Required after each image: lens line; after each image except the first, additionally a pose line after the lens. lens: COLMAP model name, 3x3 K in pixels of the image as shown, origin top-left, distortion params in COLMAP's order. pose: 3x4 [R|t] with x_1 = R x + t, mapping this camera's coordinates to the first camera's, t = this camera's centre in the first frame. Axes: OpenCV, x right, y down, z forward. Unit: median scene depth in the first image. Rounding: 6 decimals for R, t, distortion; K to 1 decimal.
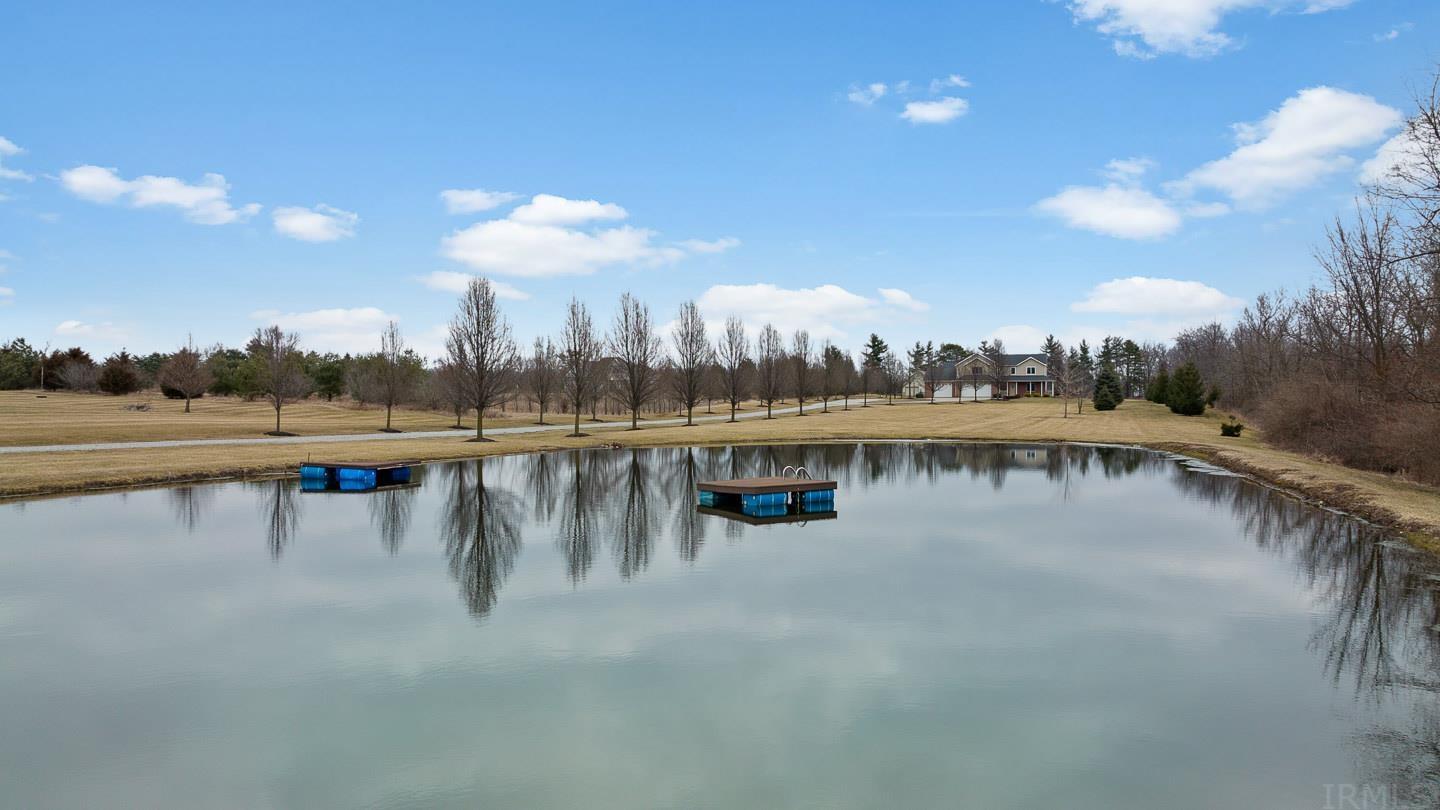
lens RADIAL K [[1023.6, 0, 720.0], [0, 1023.6, 405.0], [0, 0, 1]] dist [-0.040528, 0.068521]
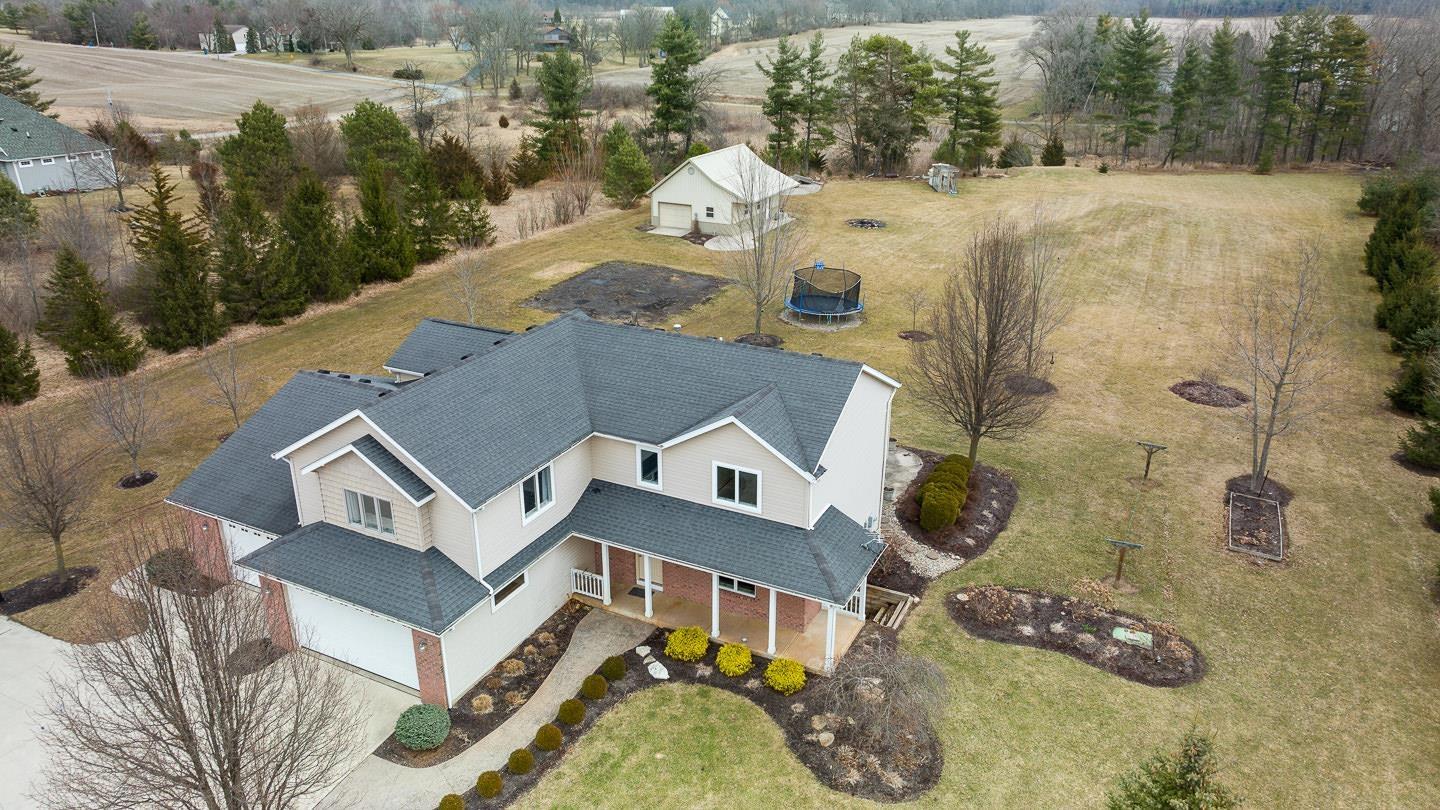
lens RADIAL K [[1023.6, 0, 720.0], [0, 1023.6, 405.0], [0, 0, 1]] dist [-0.040528, 0.068521]
pose [[0.993448, 0.045808, -0.104706, 0.217260], [-0.004118, 0.929912, 0.367759, -0.074478], [0.114214, -0.364918, 0.924008, 0.575344]]
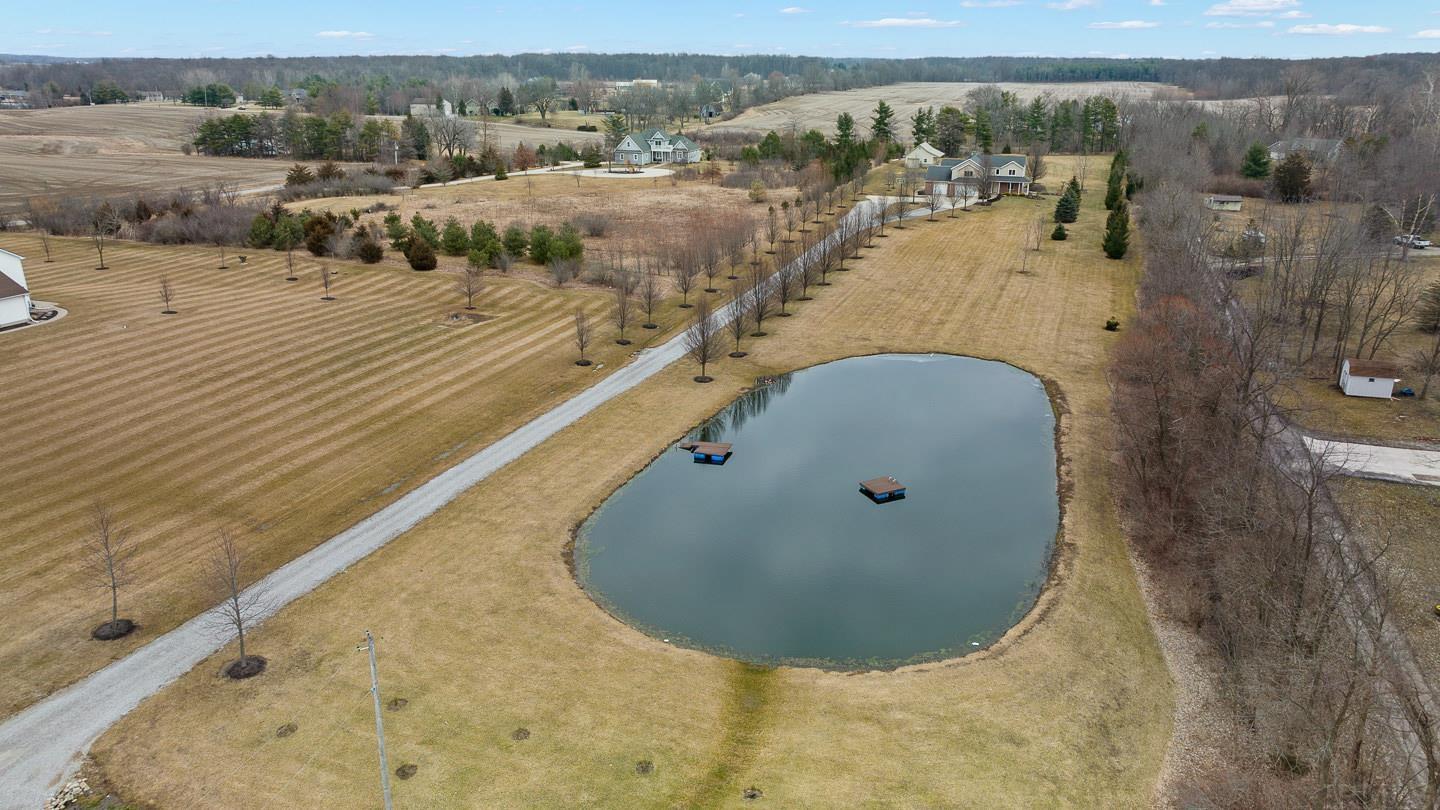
lens RADIAL K [[1023.6, 0, 720.0], [0, 1023.6, 405.0], [0, 0, 1]] dist [-0.040528, 0.068521]
pose [[0.999873, -0.005386, 0.015019, -0.047552], [0.000353, 0.948543, 0.316649, -0.107248], [-0.015951, -0.316603, 0.948424, -0.175358]]
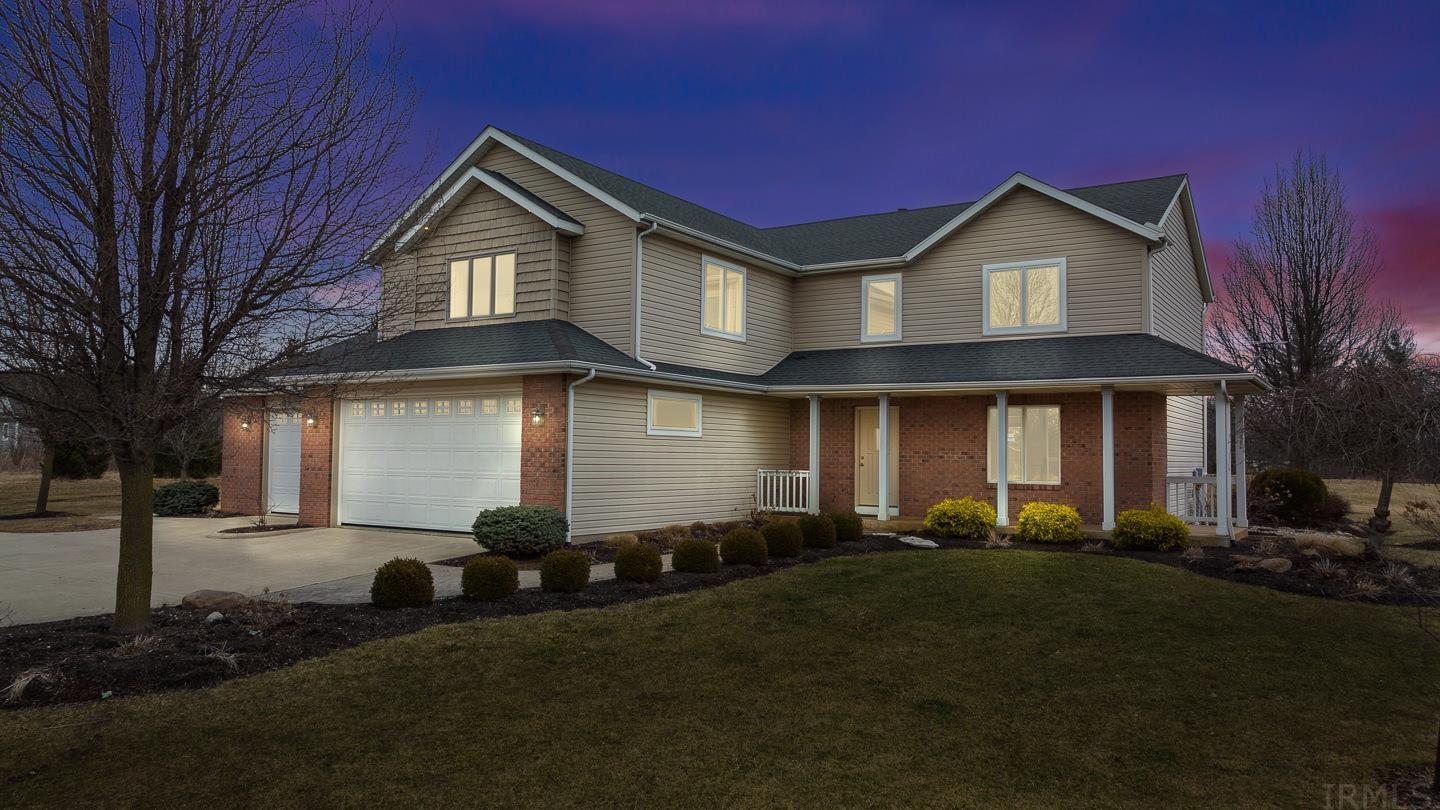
lens RADIAL K [[1023.6, 0, 720.0], [0, 1023.6, 405.0], [0, 0, 1]] dist [-0.040528, 0.068521]
pose [[0.974710, -0.003934, -0.223439, 0.201985], [-0.009378, 0.998244, -0.058486, -0.009941], [0.223277, 0.059102, 0.972962, 0.601088]]
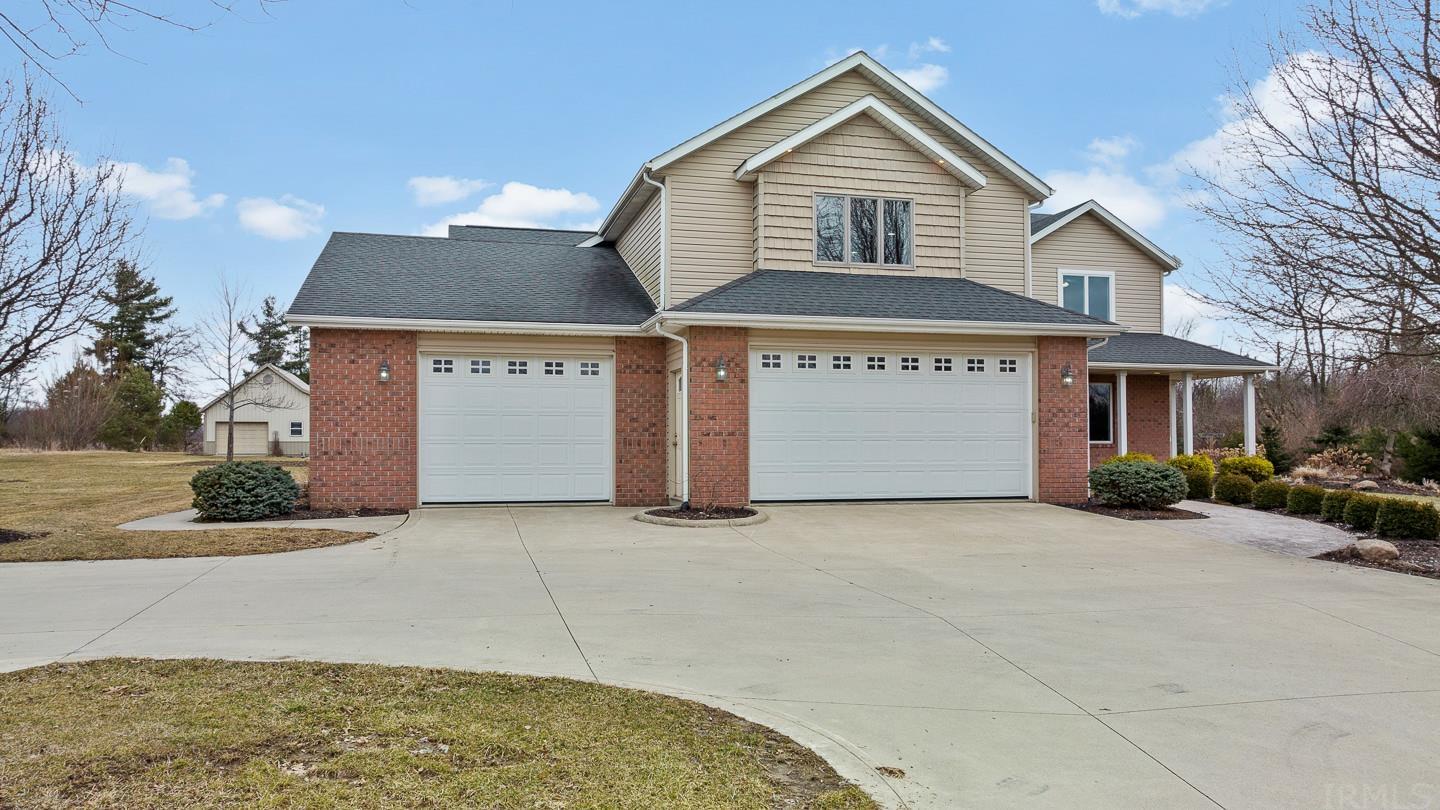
lens RADIAL K [[1023.6, 0, 720.0], [0, 1023.6, 405.0], [0, 0, 1]] dist [-0.040528, 0.068521]
pose [[0.825867, 0.018652, 0.563556, 0.123101], [0.006556, 0.999068, -0.042673, -0.008503], [-0.563826, 0.038937, 0.824975, 0.619455]]
